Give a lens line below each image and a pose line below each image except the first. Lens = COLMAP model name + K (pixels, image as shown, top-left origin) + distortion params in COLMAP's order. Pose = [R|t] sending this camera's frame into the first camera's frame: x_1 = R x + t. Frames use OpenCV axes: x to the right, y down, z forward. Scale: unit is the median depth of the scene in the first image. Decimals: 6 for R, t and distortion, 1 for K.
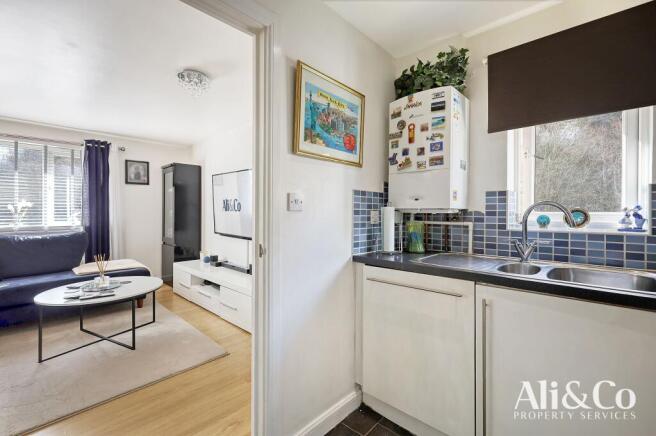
lens RADIAL K [[286.3, 0, 330.1], [0, 286.3, 212.5], [0, 0, 1]] dist [0.016376, 0.000015]
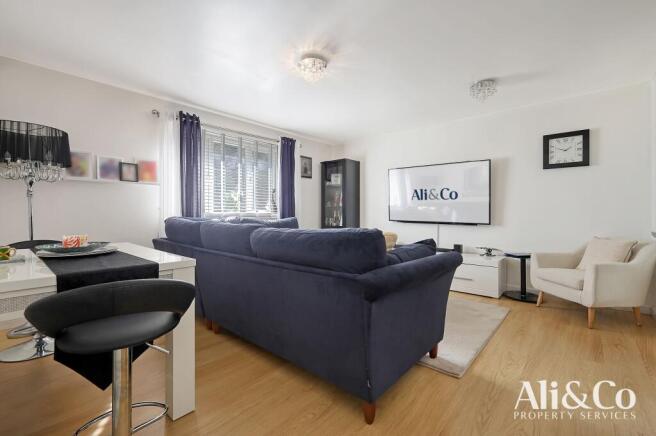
lens RADIAL K [[286.3, 0, 330.1], [0, 286.3, 212.5], [0, 0, 1]] dist [0.016376, 0.000015]
pose [[0.999924, -0.008976, -0.008469, -0.641710], [0.008834, 0.999824, -0.016570, 0.061680], [0.008616, 0.016494, 0.999827, -0.105028]]
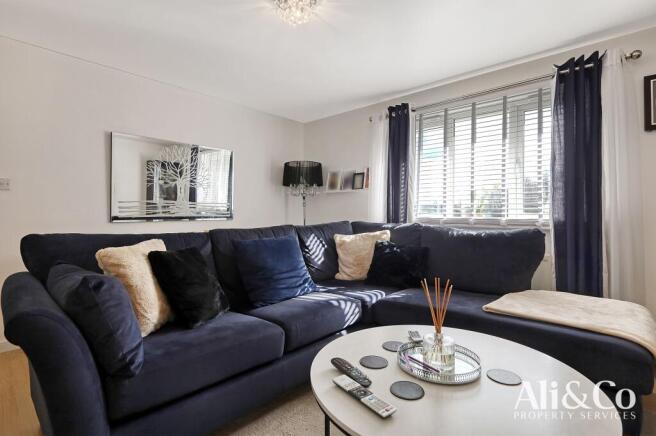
lens RADIAL K [[311.9, 0, 315.8], [0, 311.9, 211.0], [0, 0, 1]] dist [-0.017463, 0.000291]
pose [[-0.019136, -0.012709, -0.999736, -0.248787], [-0.011648, 0.999854, -0.012487, 0.040246], [0.999749, 0.011406, -0.019282, 0.547891]]
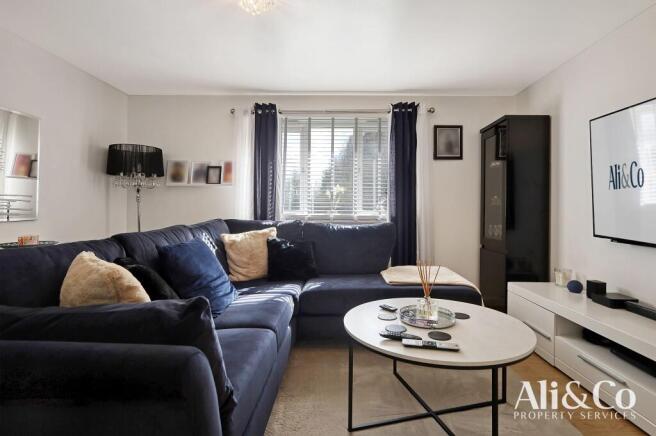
lens RADIAL K [[333.4, 0, 329.2], [0, 333.4, 210.3], [0, 0, 1]] dist [0.000779, 0.000078]
pose [[0.661591, -0.000342, -0.749865, -0.288989], [-0.009528, 0.999915, -0.008862, 0.039292], [0.749805, 0.013007, 0.661532, 0.290047]]
